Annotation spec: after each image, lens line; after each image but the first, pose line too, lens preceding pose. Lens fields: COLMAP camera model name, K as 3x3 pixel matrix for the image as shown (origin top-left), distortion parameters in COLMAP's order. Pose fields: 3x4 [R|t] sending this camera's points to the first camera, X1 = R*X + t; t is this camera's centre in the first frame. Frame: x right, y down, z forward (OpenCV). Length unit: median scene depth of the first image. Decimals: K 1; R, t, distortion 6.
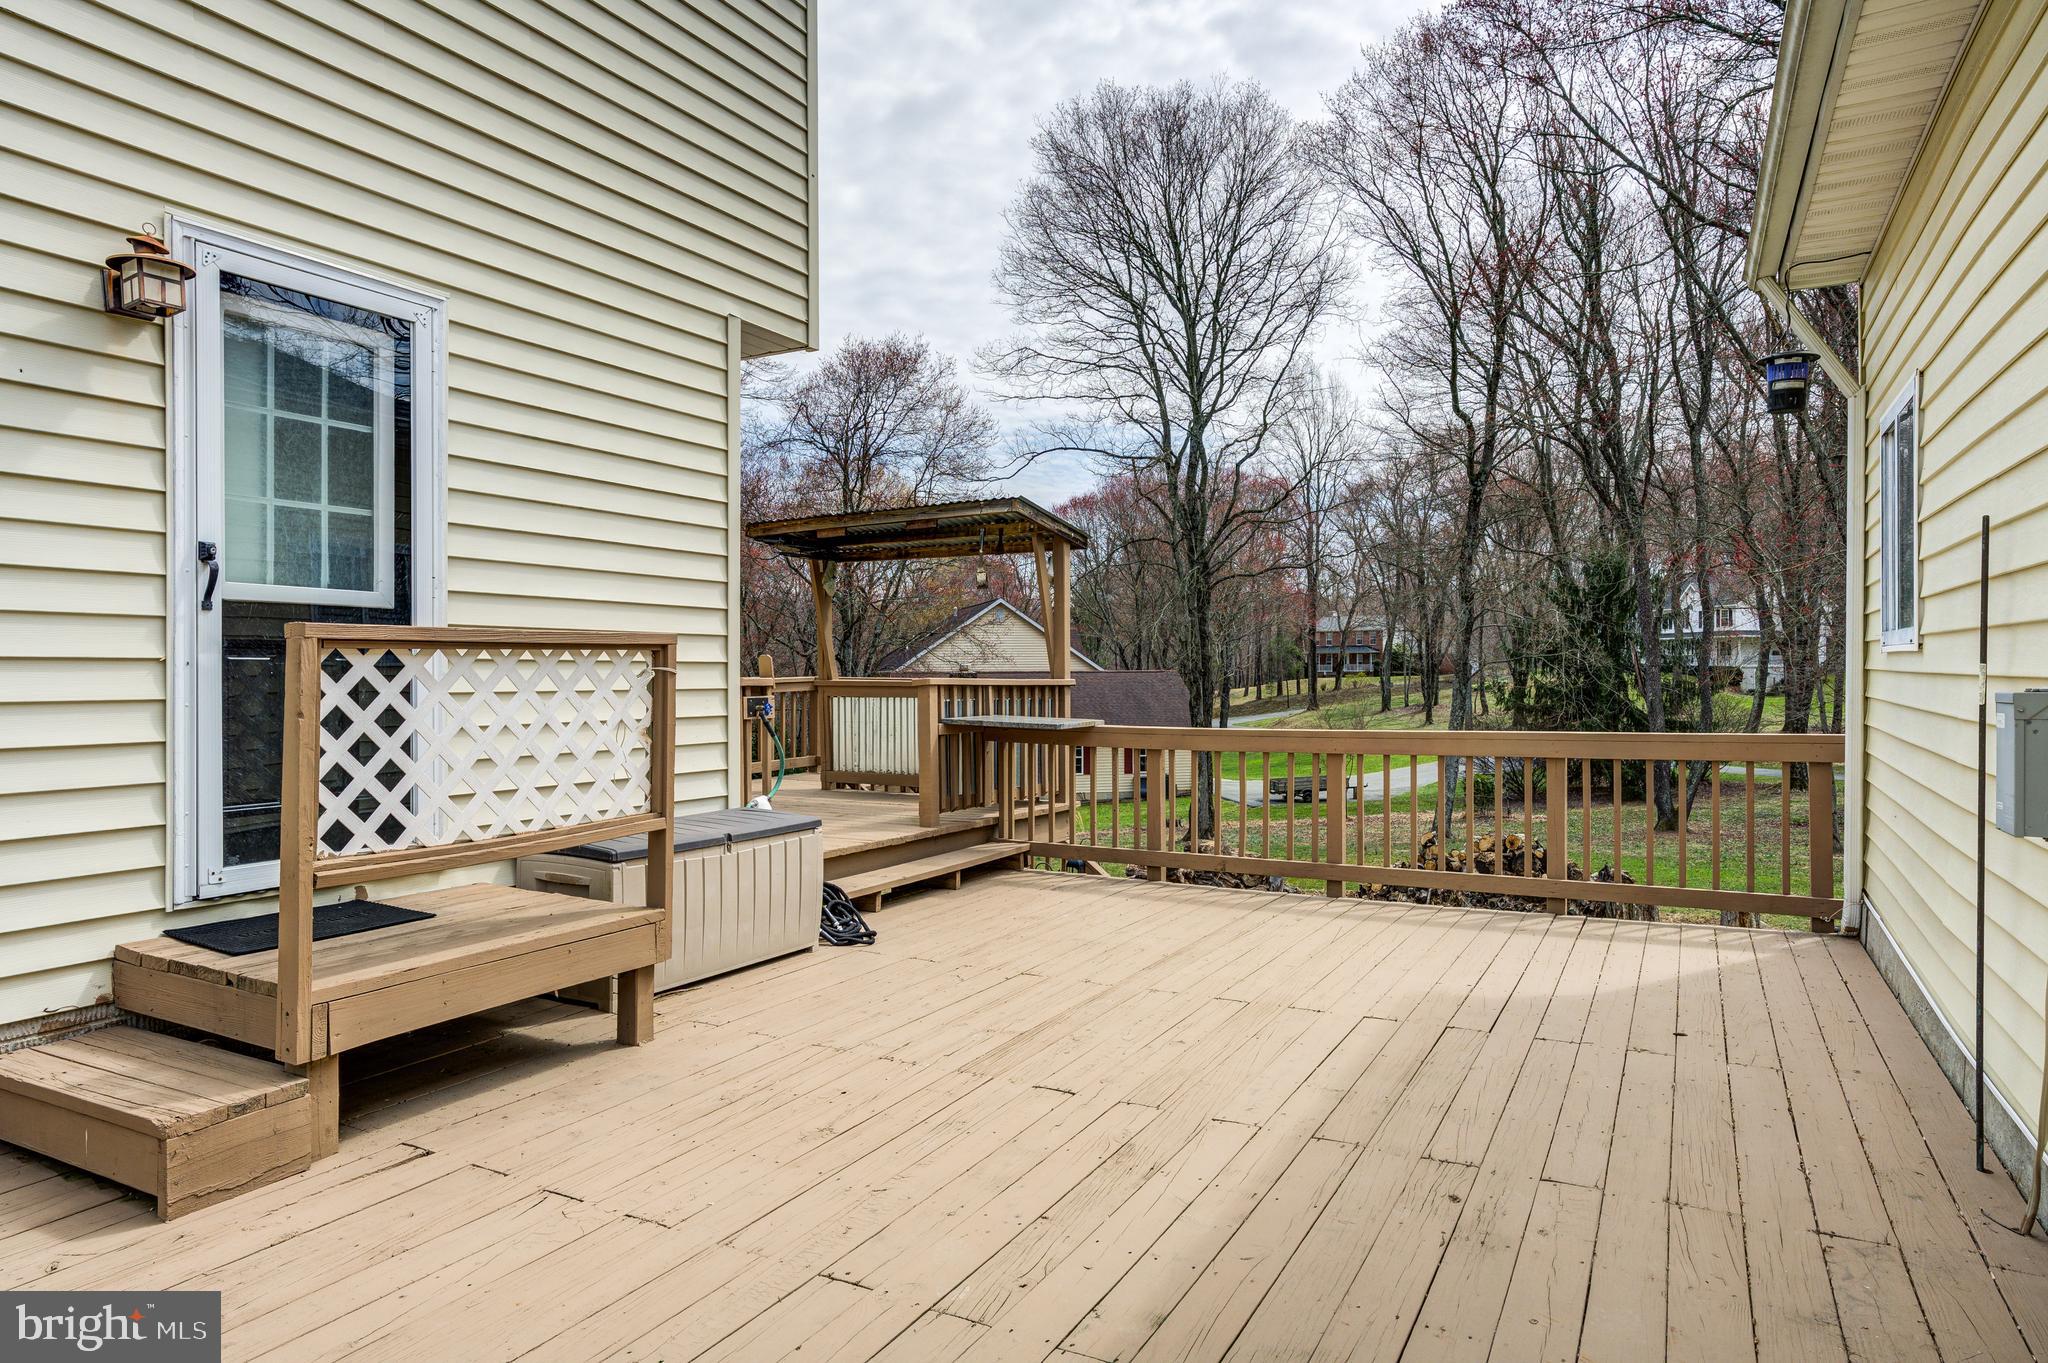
lens RADIAL K [[1221.3, 0, 1030.0], [0, 1221.3, 677.1], [0, 0, 1]] dist [-0.003097, -0.000455]
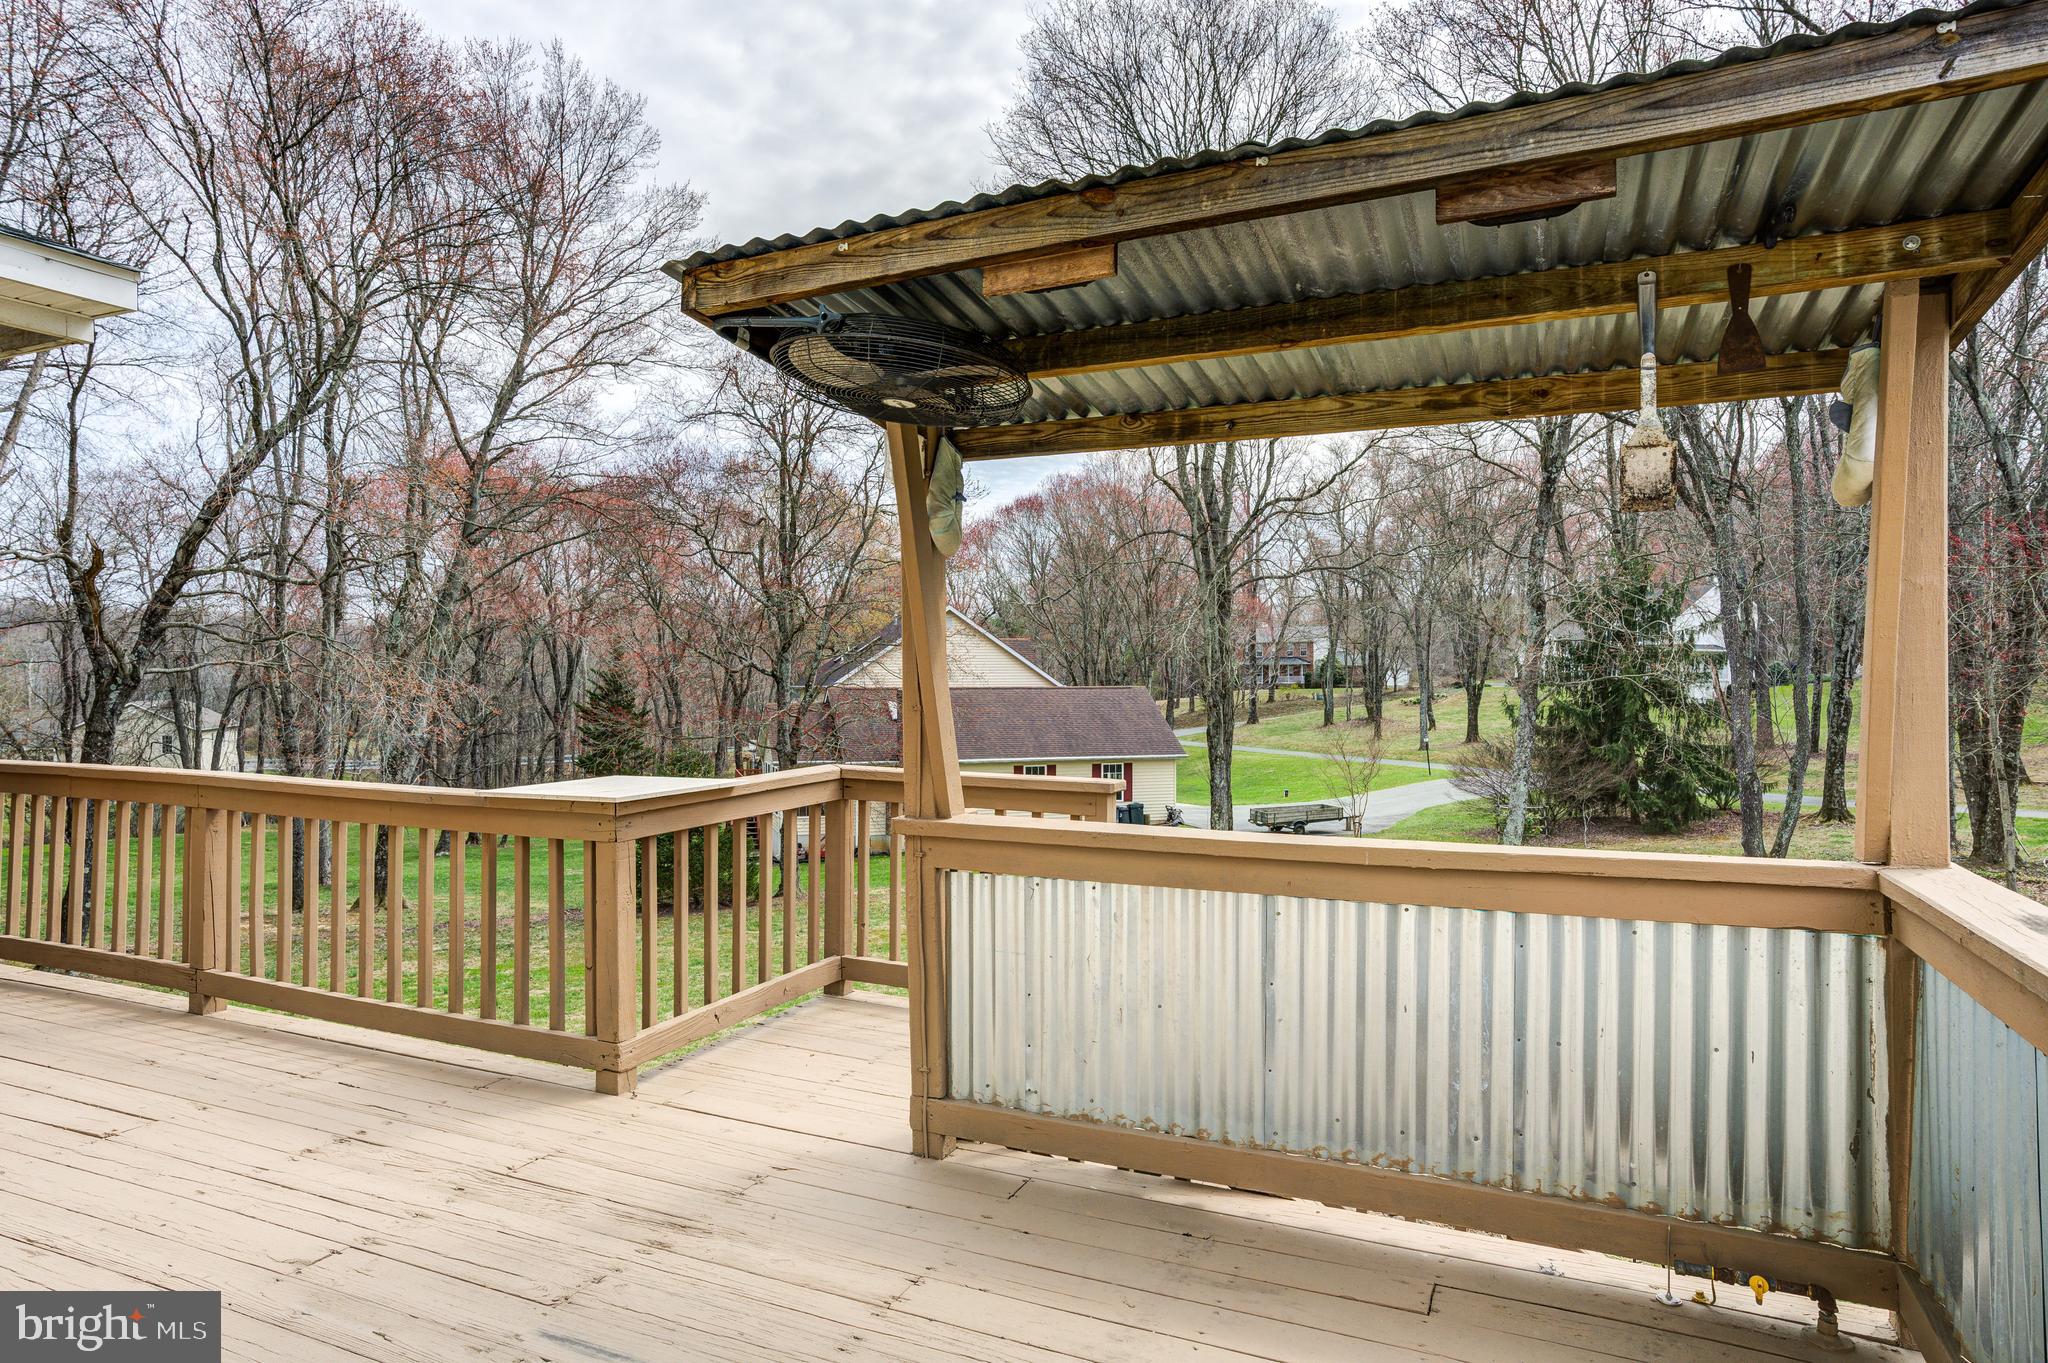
lens RADIAL K [[1221.3, 0, 1016.9], [0, 1221.3, 681.3], [0, 0, 1]] dist [-0.003097, -0.000455]
pose [[0.998344, 0.002994, 0.057454, -0.036699], [-0.002776, 0.999989, -0.003885, -0.007833], [-0.057465, 0.003719, 0.998341, 0.148987]]
